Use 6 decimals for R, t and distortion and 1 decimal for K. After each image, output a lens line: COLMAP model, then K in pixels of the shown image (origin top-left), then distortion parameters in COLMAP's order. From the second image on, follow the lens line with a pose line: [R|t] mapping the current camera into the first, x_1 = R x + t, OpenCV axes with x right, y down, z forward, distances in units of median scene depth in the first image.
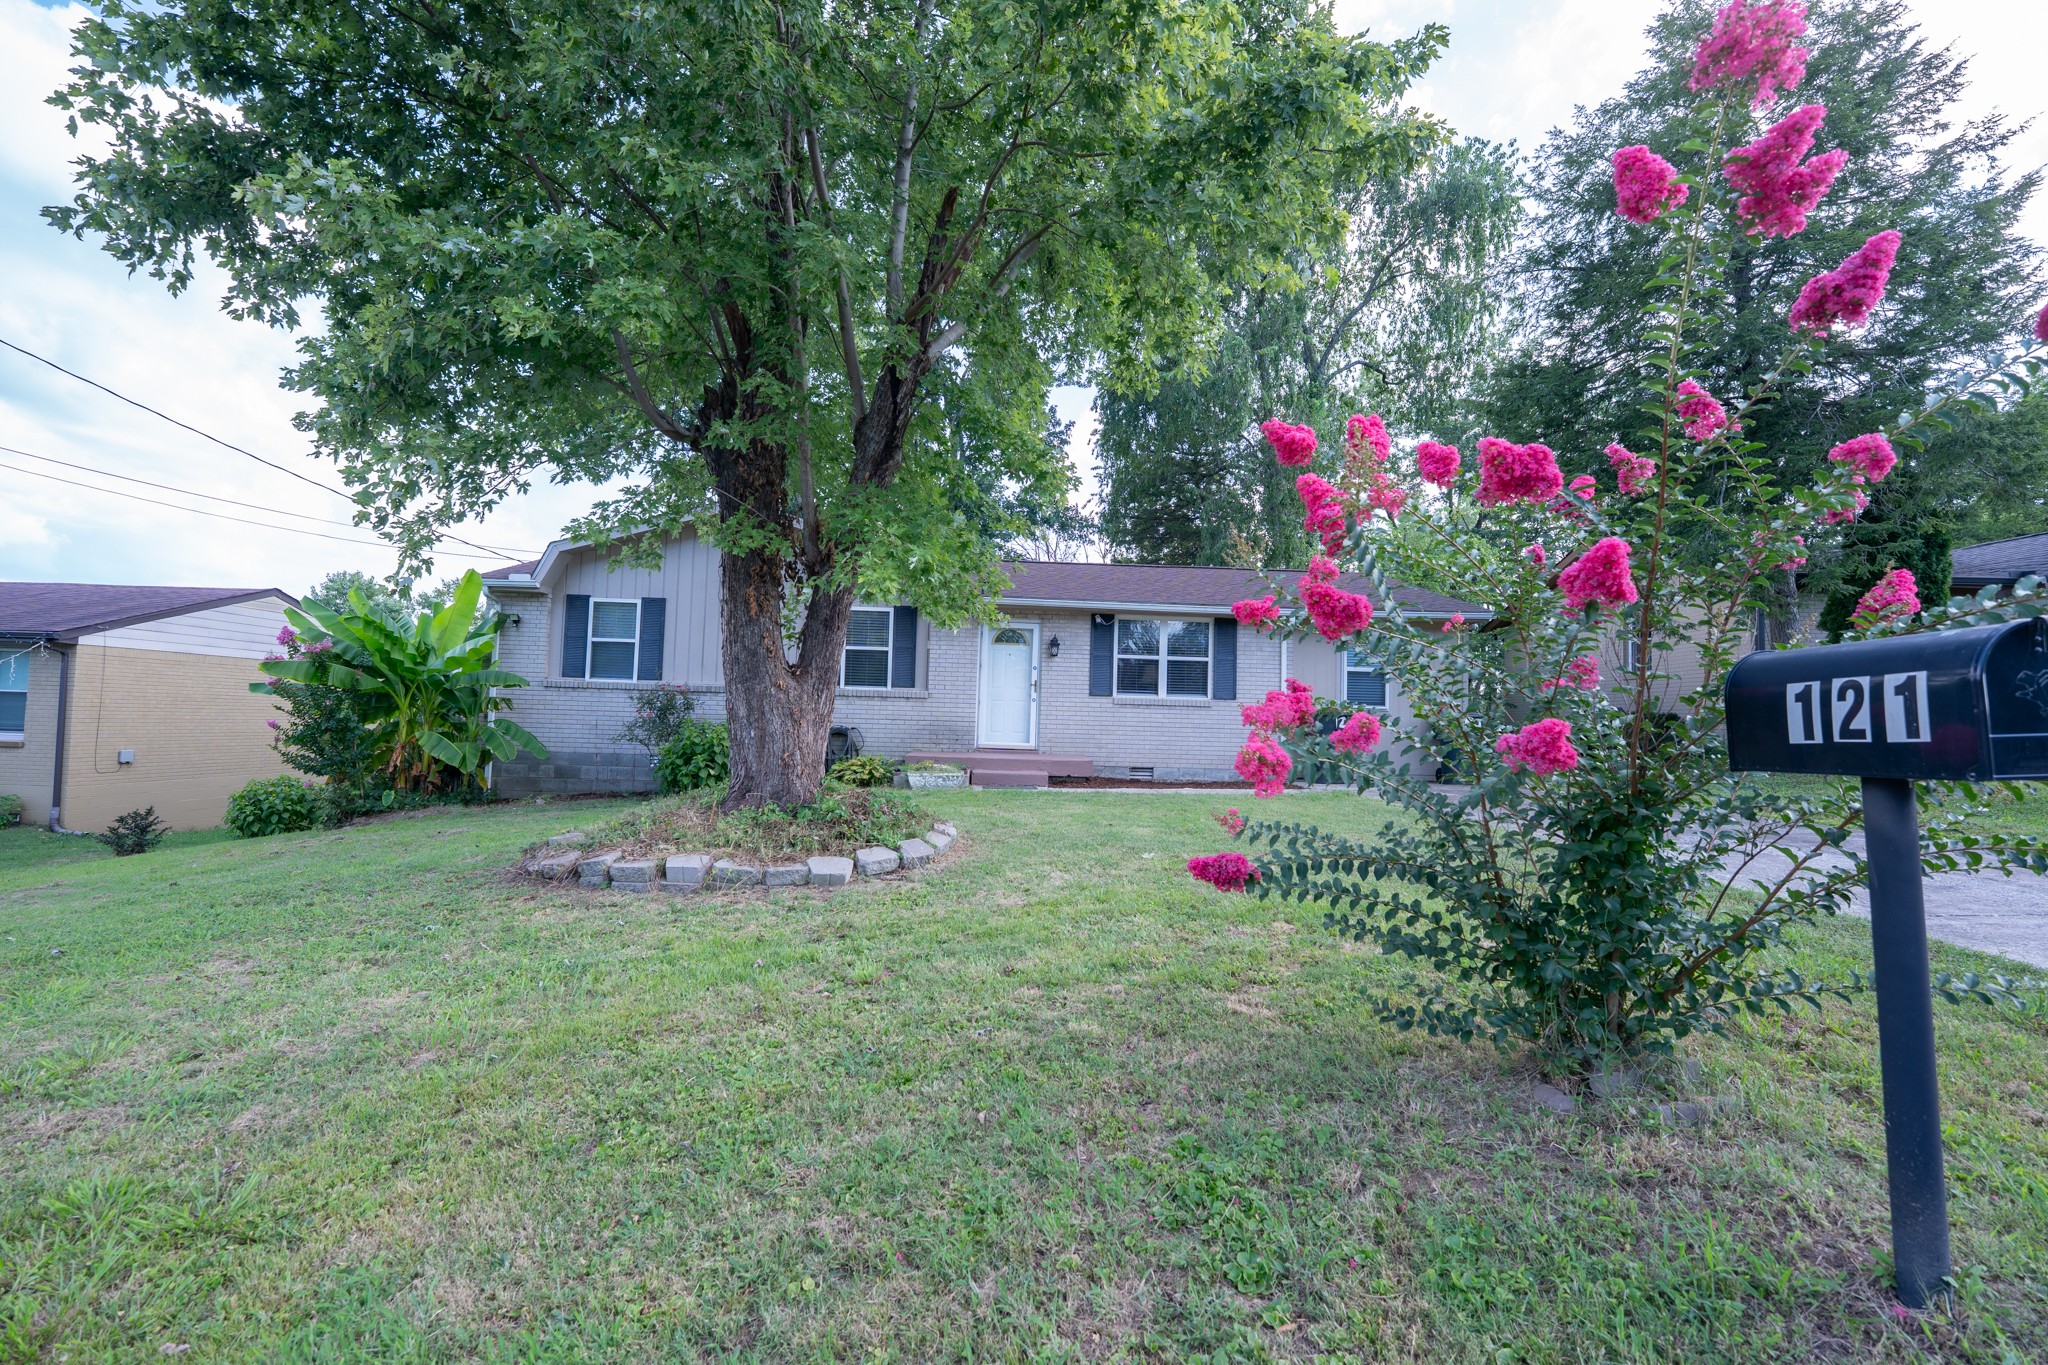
lens RADIAL K [[824.0, 0, 1011.2], [0, 824.0, 683.2], [0, 0, 1]] dist [-0.031120, 0.004016]
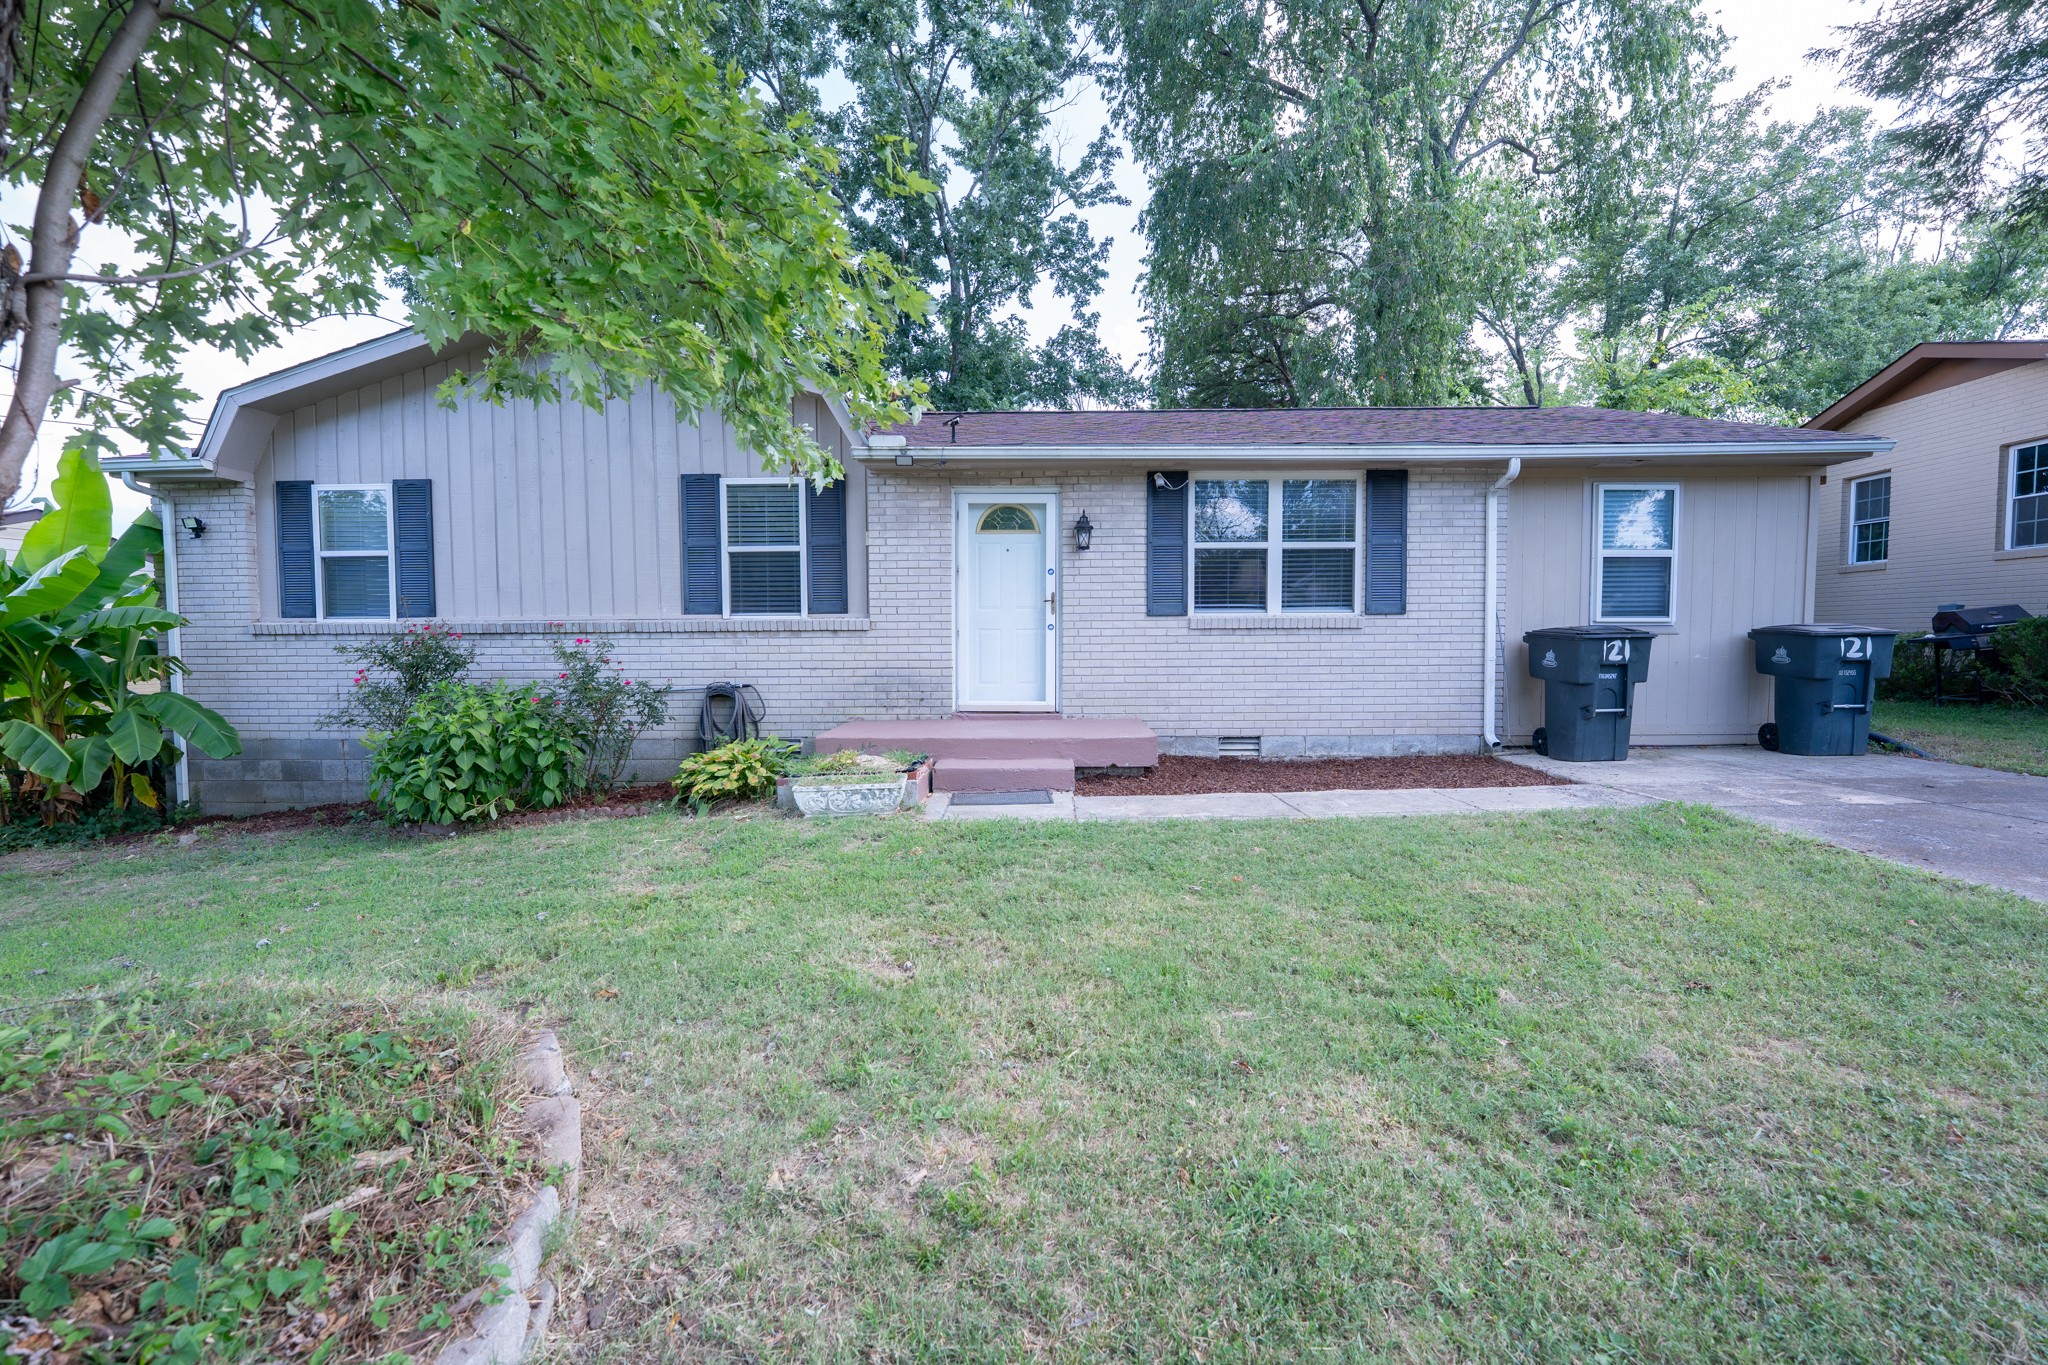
lens RADIAL K [[824.0, 0, 1011.2], [0, 824.0, 683.2], [0, 0, 1]] dist [-0.031120, 0.004016]
pose [[0.997543, -0.030618, -0.063012, 0.034948], [0.037016, 0.993990, 0.103027, -0.000838], [0.059479, -0.105106, 0.992681, 0.416669]]
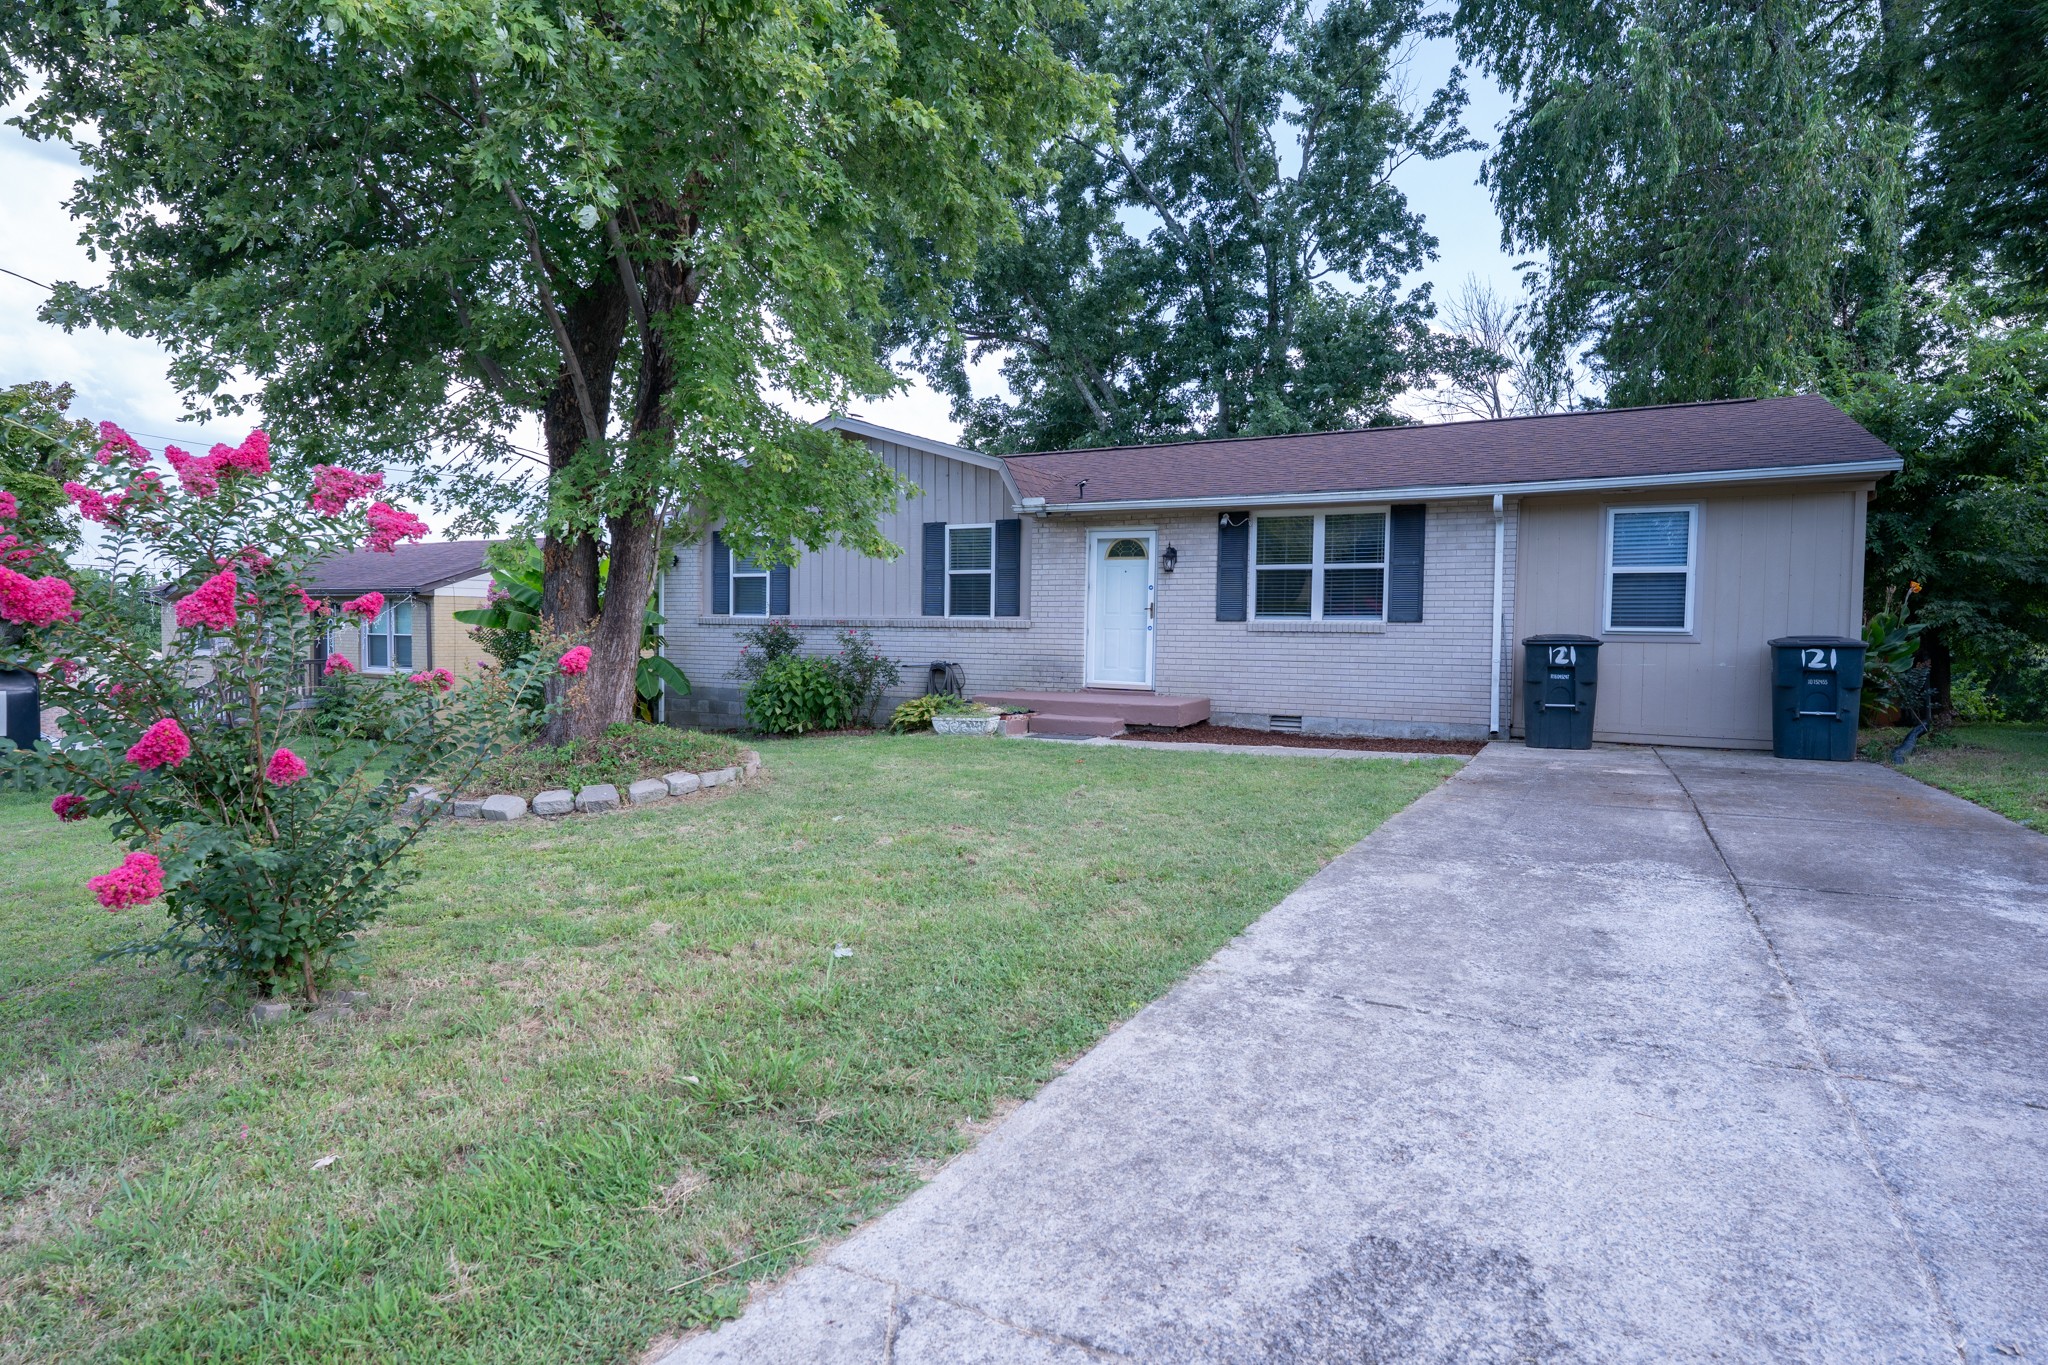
lens RADIAL K [[1063.6, 0, 1017.8], [0, 1063.6, 676.6], [0, 0, 1]] dist [-0.001709, -0.000279]
pose [[0.861765, 0.005095, -0.507282, 0.437574], [0.036112, 0.996797, 0.071359, -0.010410], [0.506021, -0.079814, 0.858821, 0.051642]]
